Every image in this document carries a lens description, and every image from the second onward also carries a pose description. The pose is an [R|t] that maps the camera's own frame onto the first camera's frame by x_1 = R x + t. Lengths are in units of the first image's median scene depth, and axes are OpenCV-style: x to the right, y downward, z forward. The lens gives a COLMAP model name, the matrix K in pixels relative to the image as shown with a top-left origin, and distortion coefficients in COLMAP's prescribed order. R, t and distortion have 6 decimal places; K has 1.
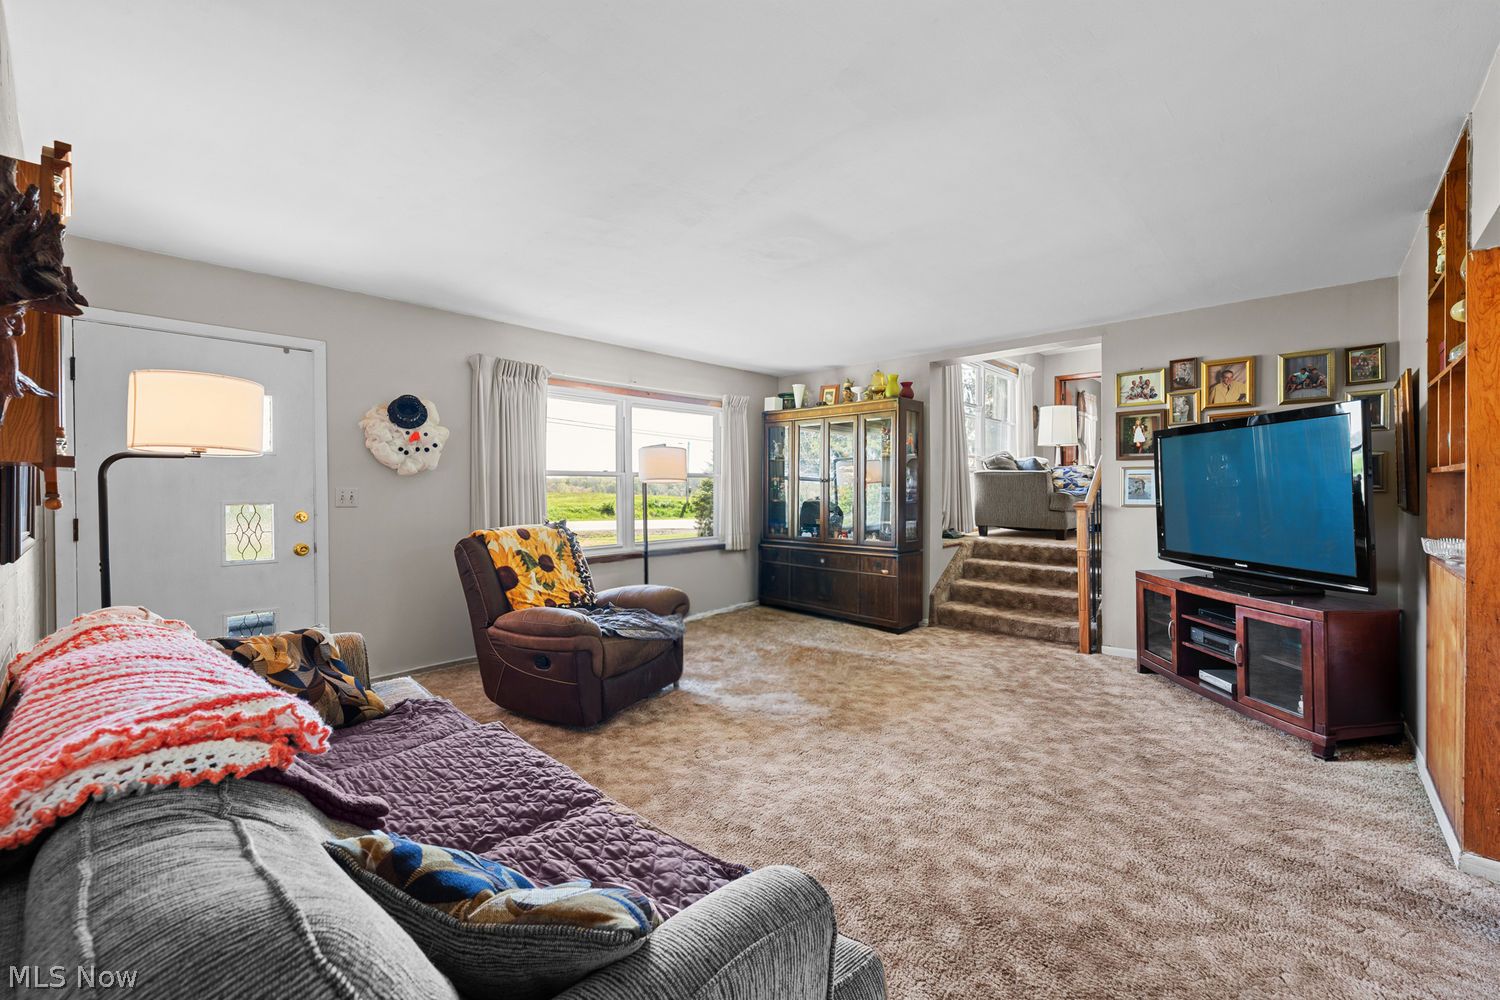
lens RADIAL K [[612.1, 0, 761.9], [0, 612.1, 497.3], [0, 0, 1]] dist [-0.001973, -0.000029]
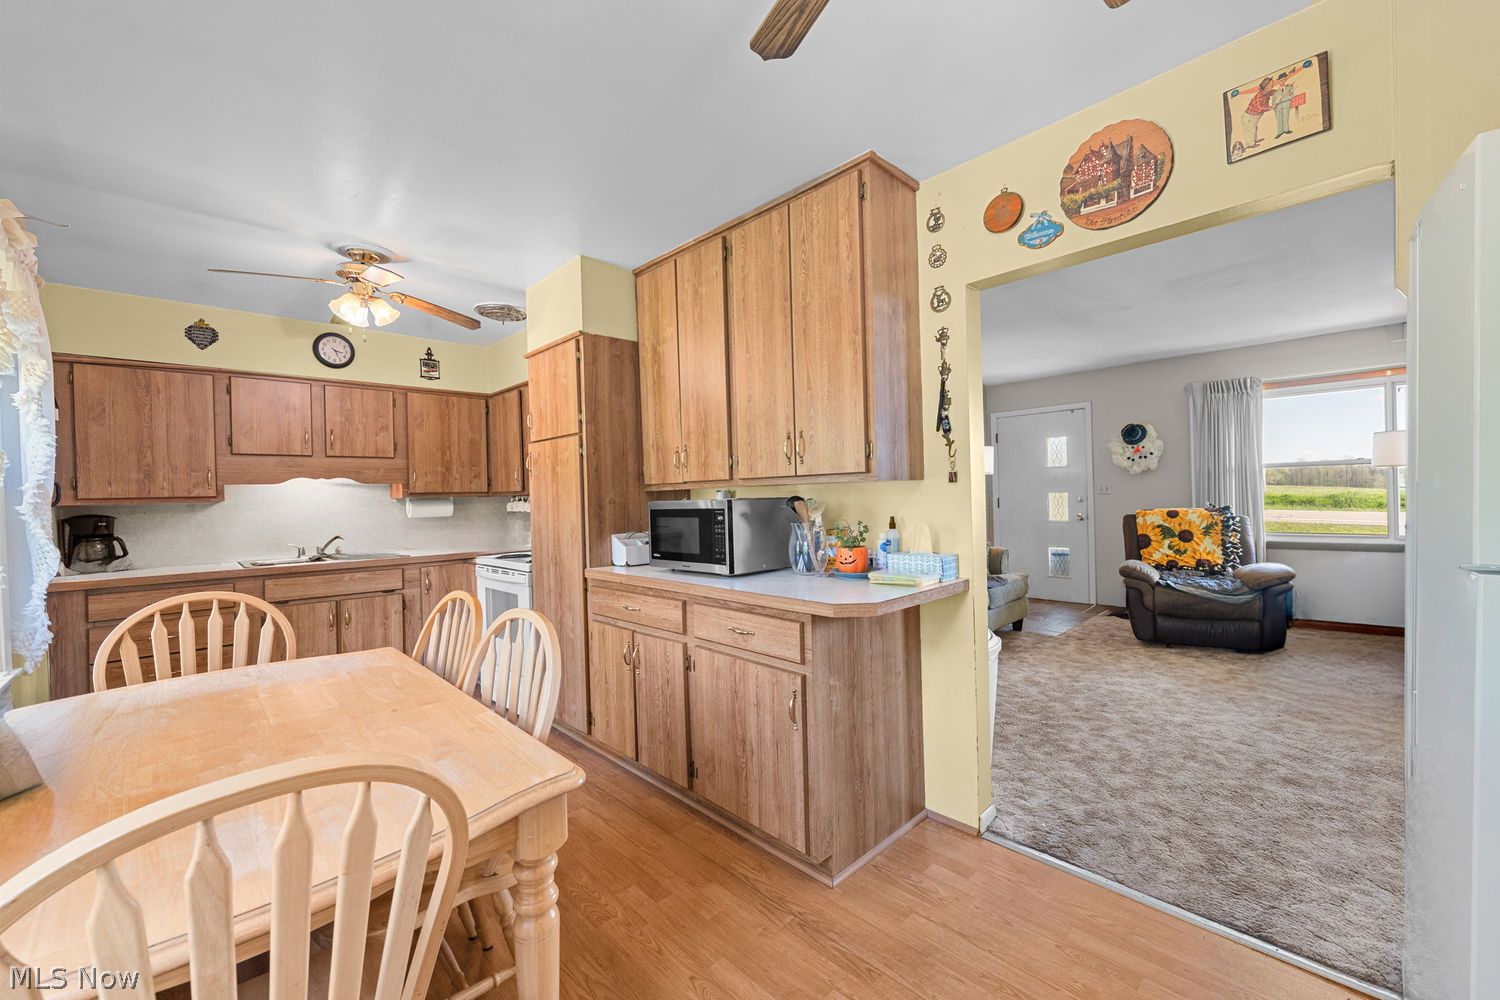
lens RADIAL K [[592.1, 0, 752.5], [0, 592.1, 497.5], [0, 0, 1]] dist [-0.002194, 0.000536]
pose [[-0.063171, 0.012465, -0.997925, 1.139991], [0.015749, 0.999810, 0.011492, -0.010139], [0.997878, -0.014991, -0.063356, 0.128818]]
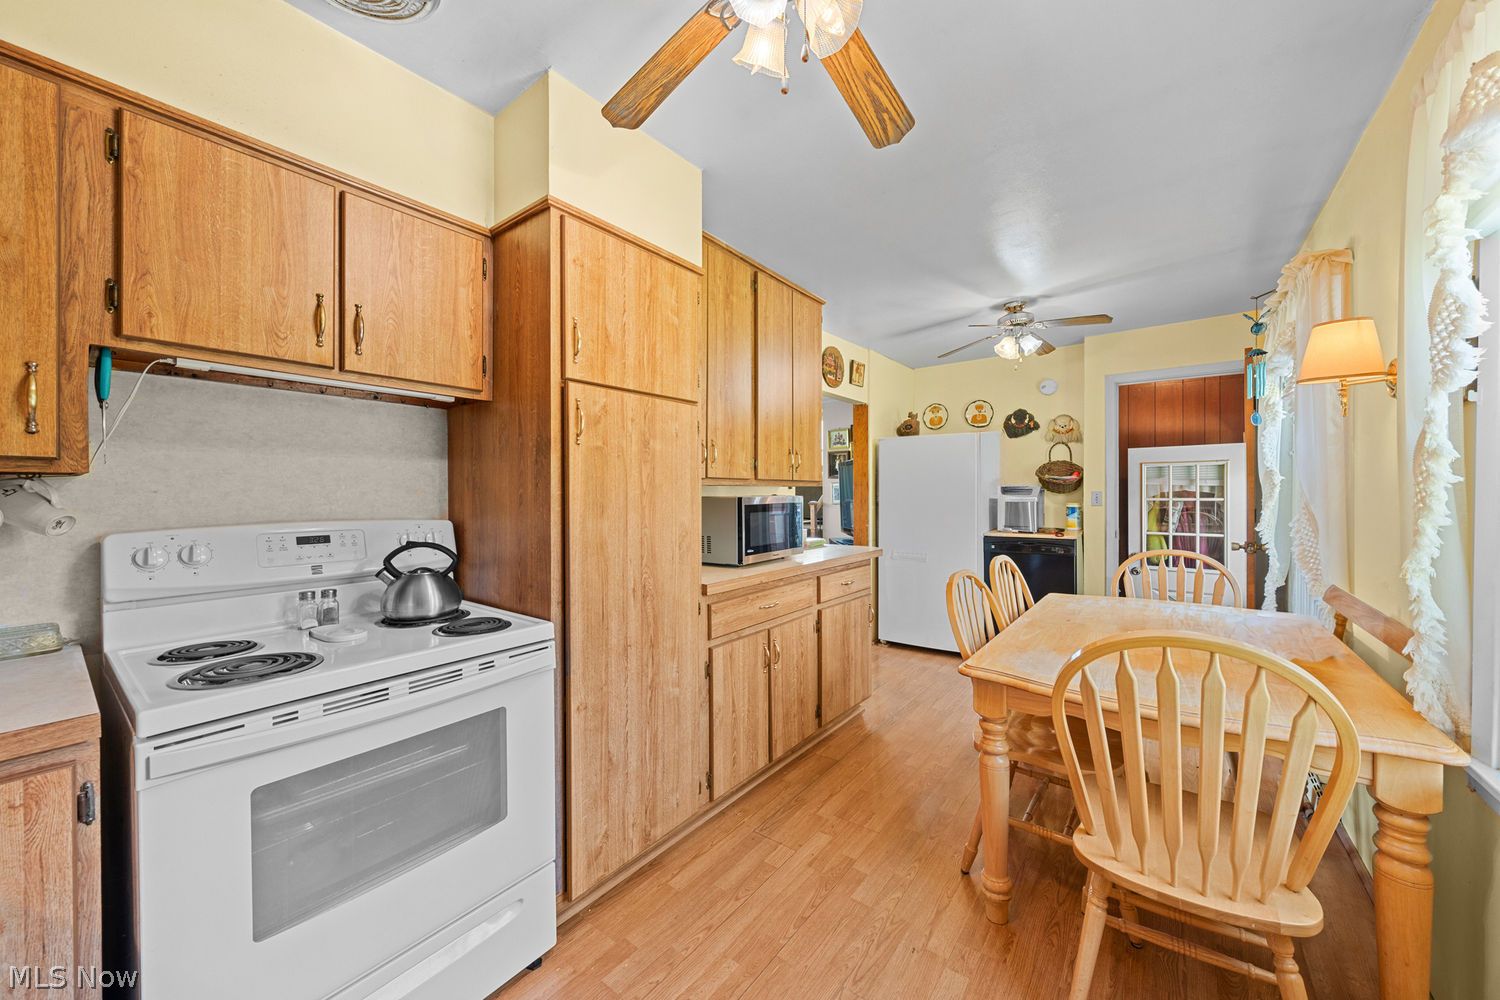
lens RADIAL K [[546.0, 0, 746.0], [0, 546.0, 497.0], [0, 0, 1]] dist [-0.003660, -0.000193]
pose [[0.997094, -0.000811, 0.076172, 0.279099], [0.001268, 0.999981, -0.005953, 0.007386], [-0.076166, 0.006032, 0.997077, -0.789704]]
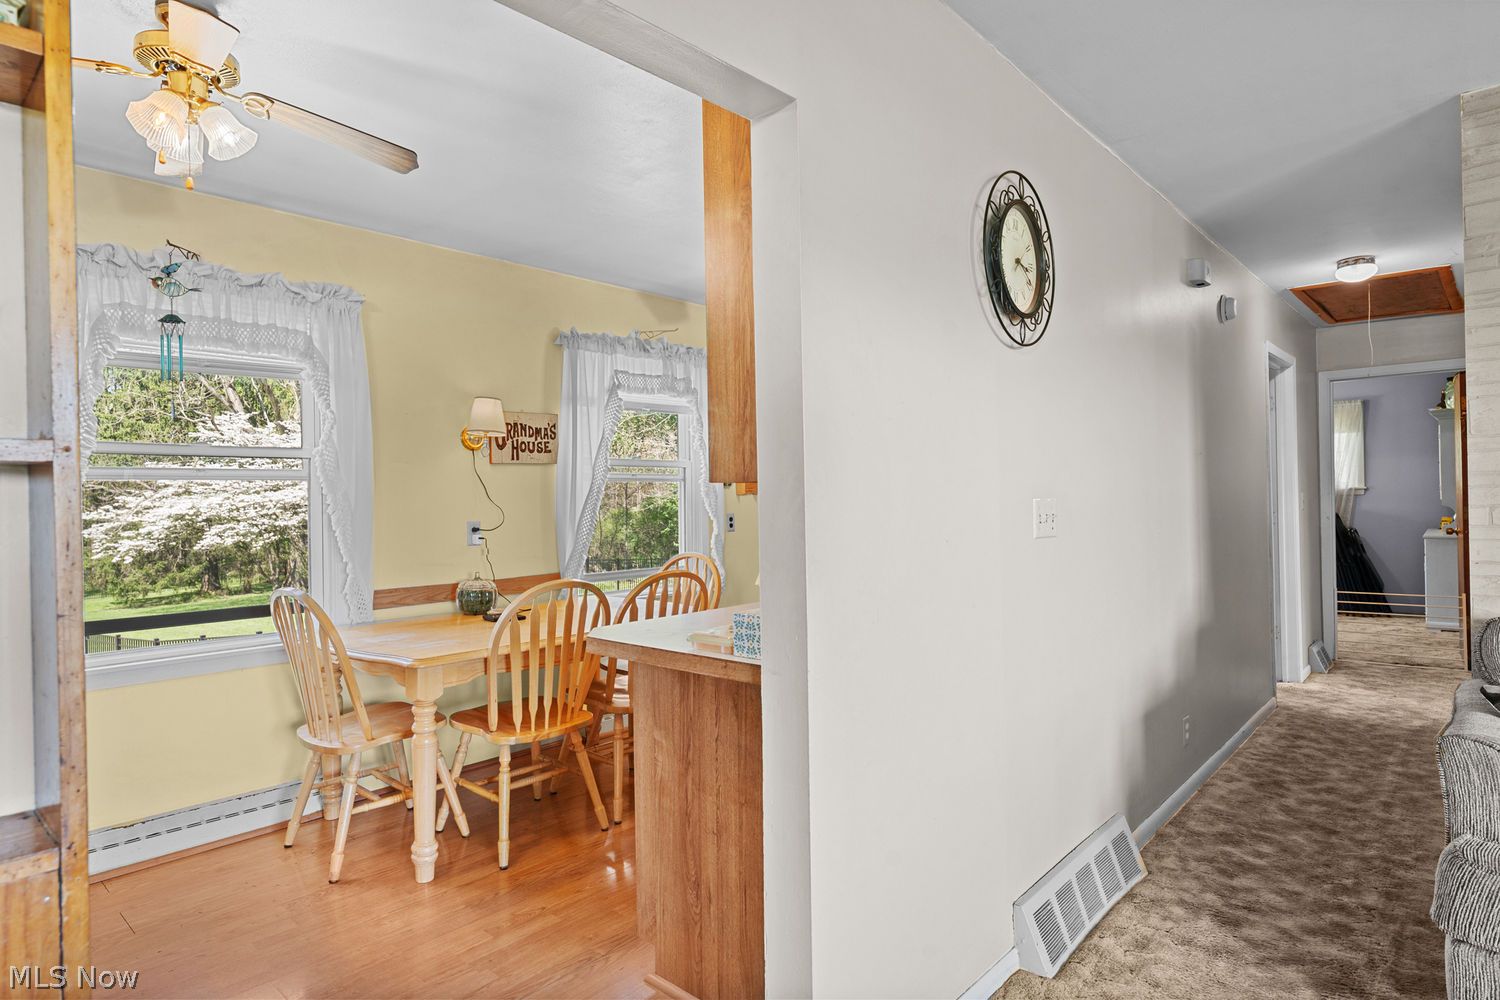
lens RADIAL K [[834.9, 0, 749.7], [0, 834.9, 492.2], [0, 0, 1]] dist [0.002156, 0.000369]
pose [[-0.999736, 0.022405, -0.005184, 0.475113], [0.022372, 0.999729, 0.006393, -0.014544], [0.005326, 0.006275, -0.999966, 0.841697]]
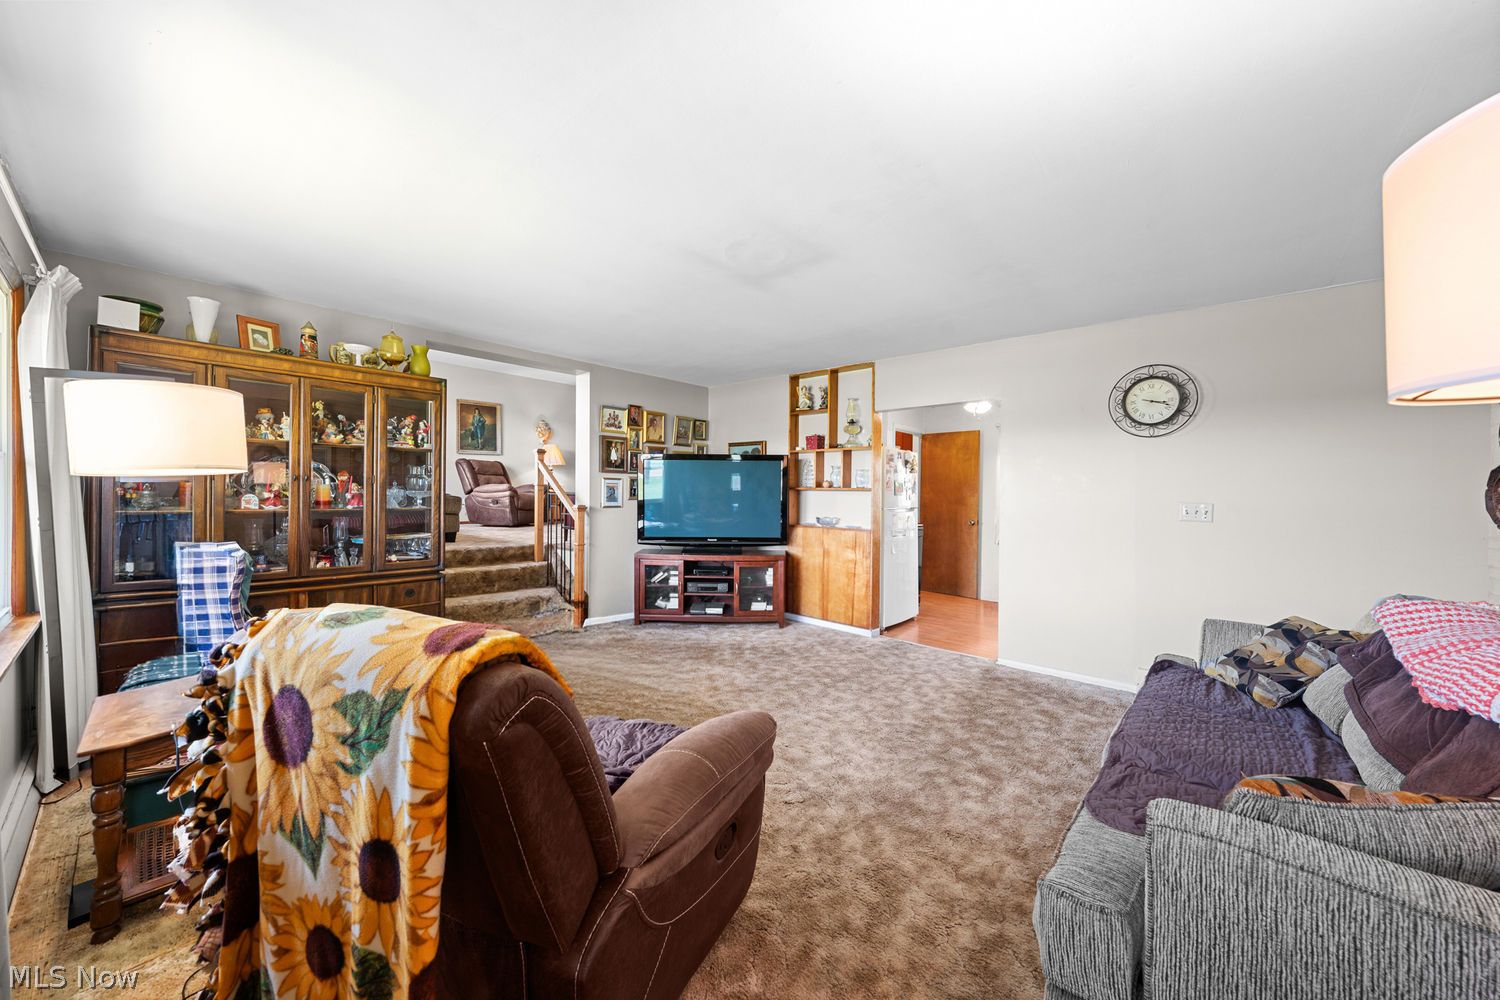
lens RADIAL K [[546.0, 0, 741.6], [0, 546.0, 495.9], [0, 0, 1]] dist [-0.003660, -0.000193]
pose [[0.002123, -0.002380, 0.999995, -0.757881], [-0.000336, 0.999997, 0.002380, -0.016704], [-0.999998, -0.000341, 0.002122, 0.921055]]
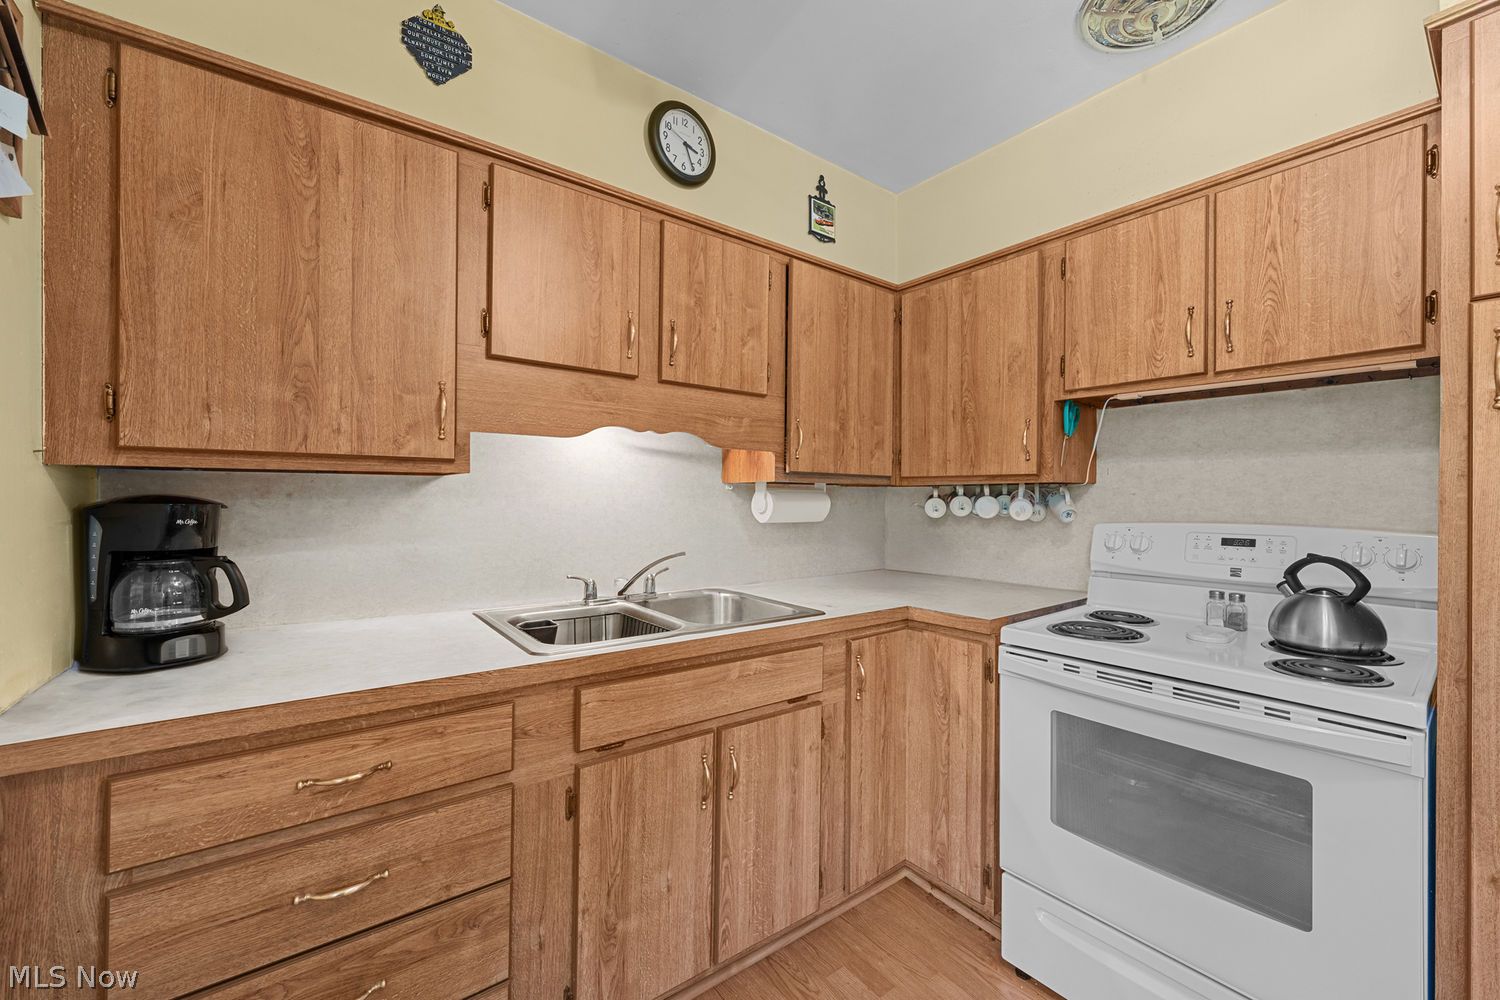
lens RADIAL K [[592.1, 0, 754.3], [0, 592.1, 498.3], [0, 0, 1]] dist [-0.002194, 0.000536]
pose [[-0.181867, 0.004734, -0.983312, 0.517046], [-0.015608, 0.999849, 0.007700, 0.005810], [0.983199, 0.016748, -0.181765, -0.611569]]
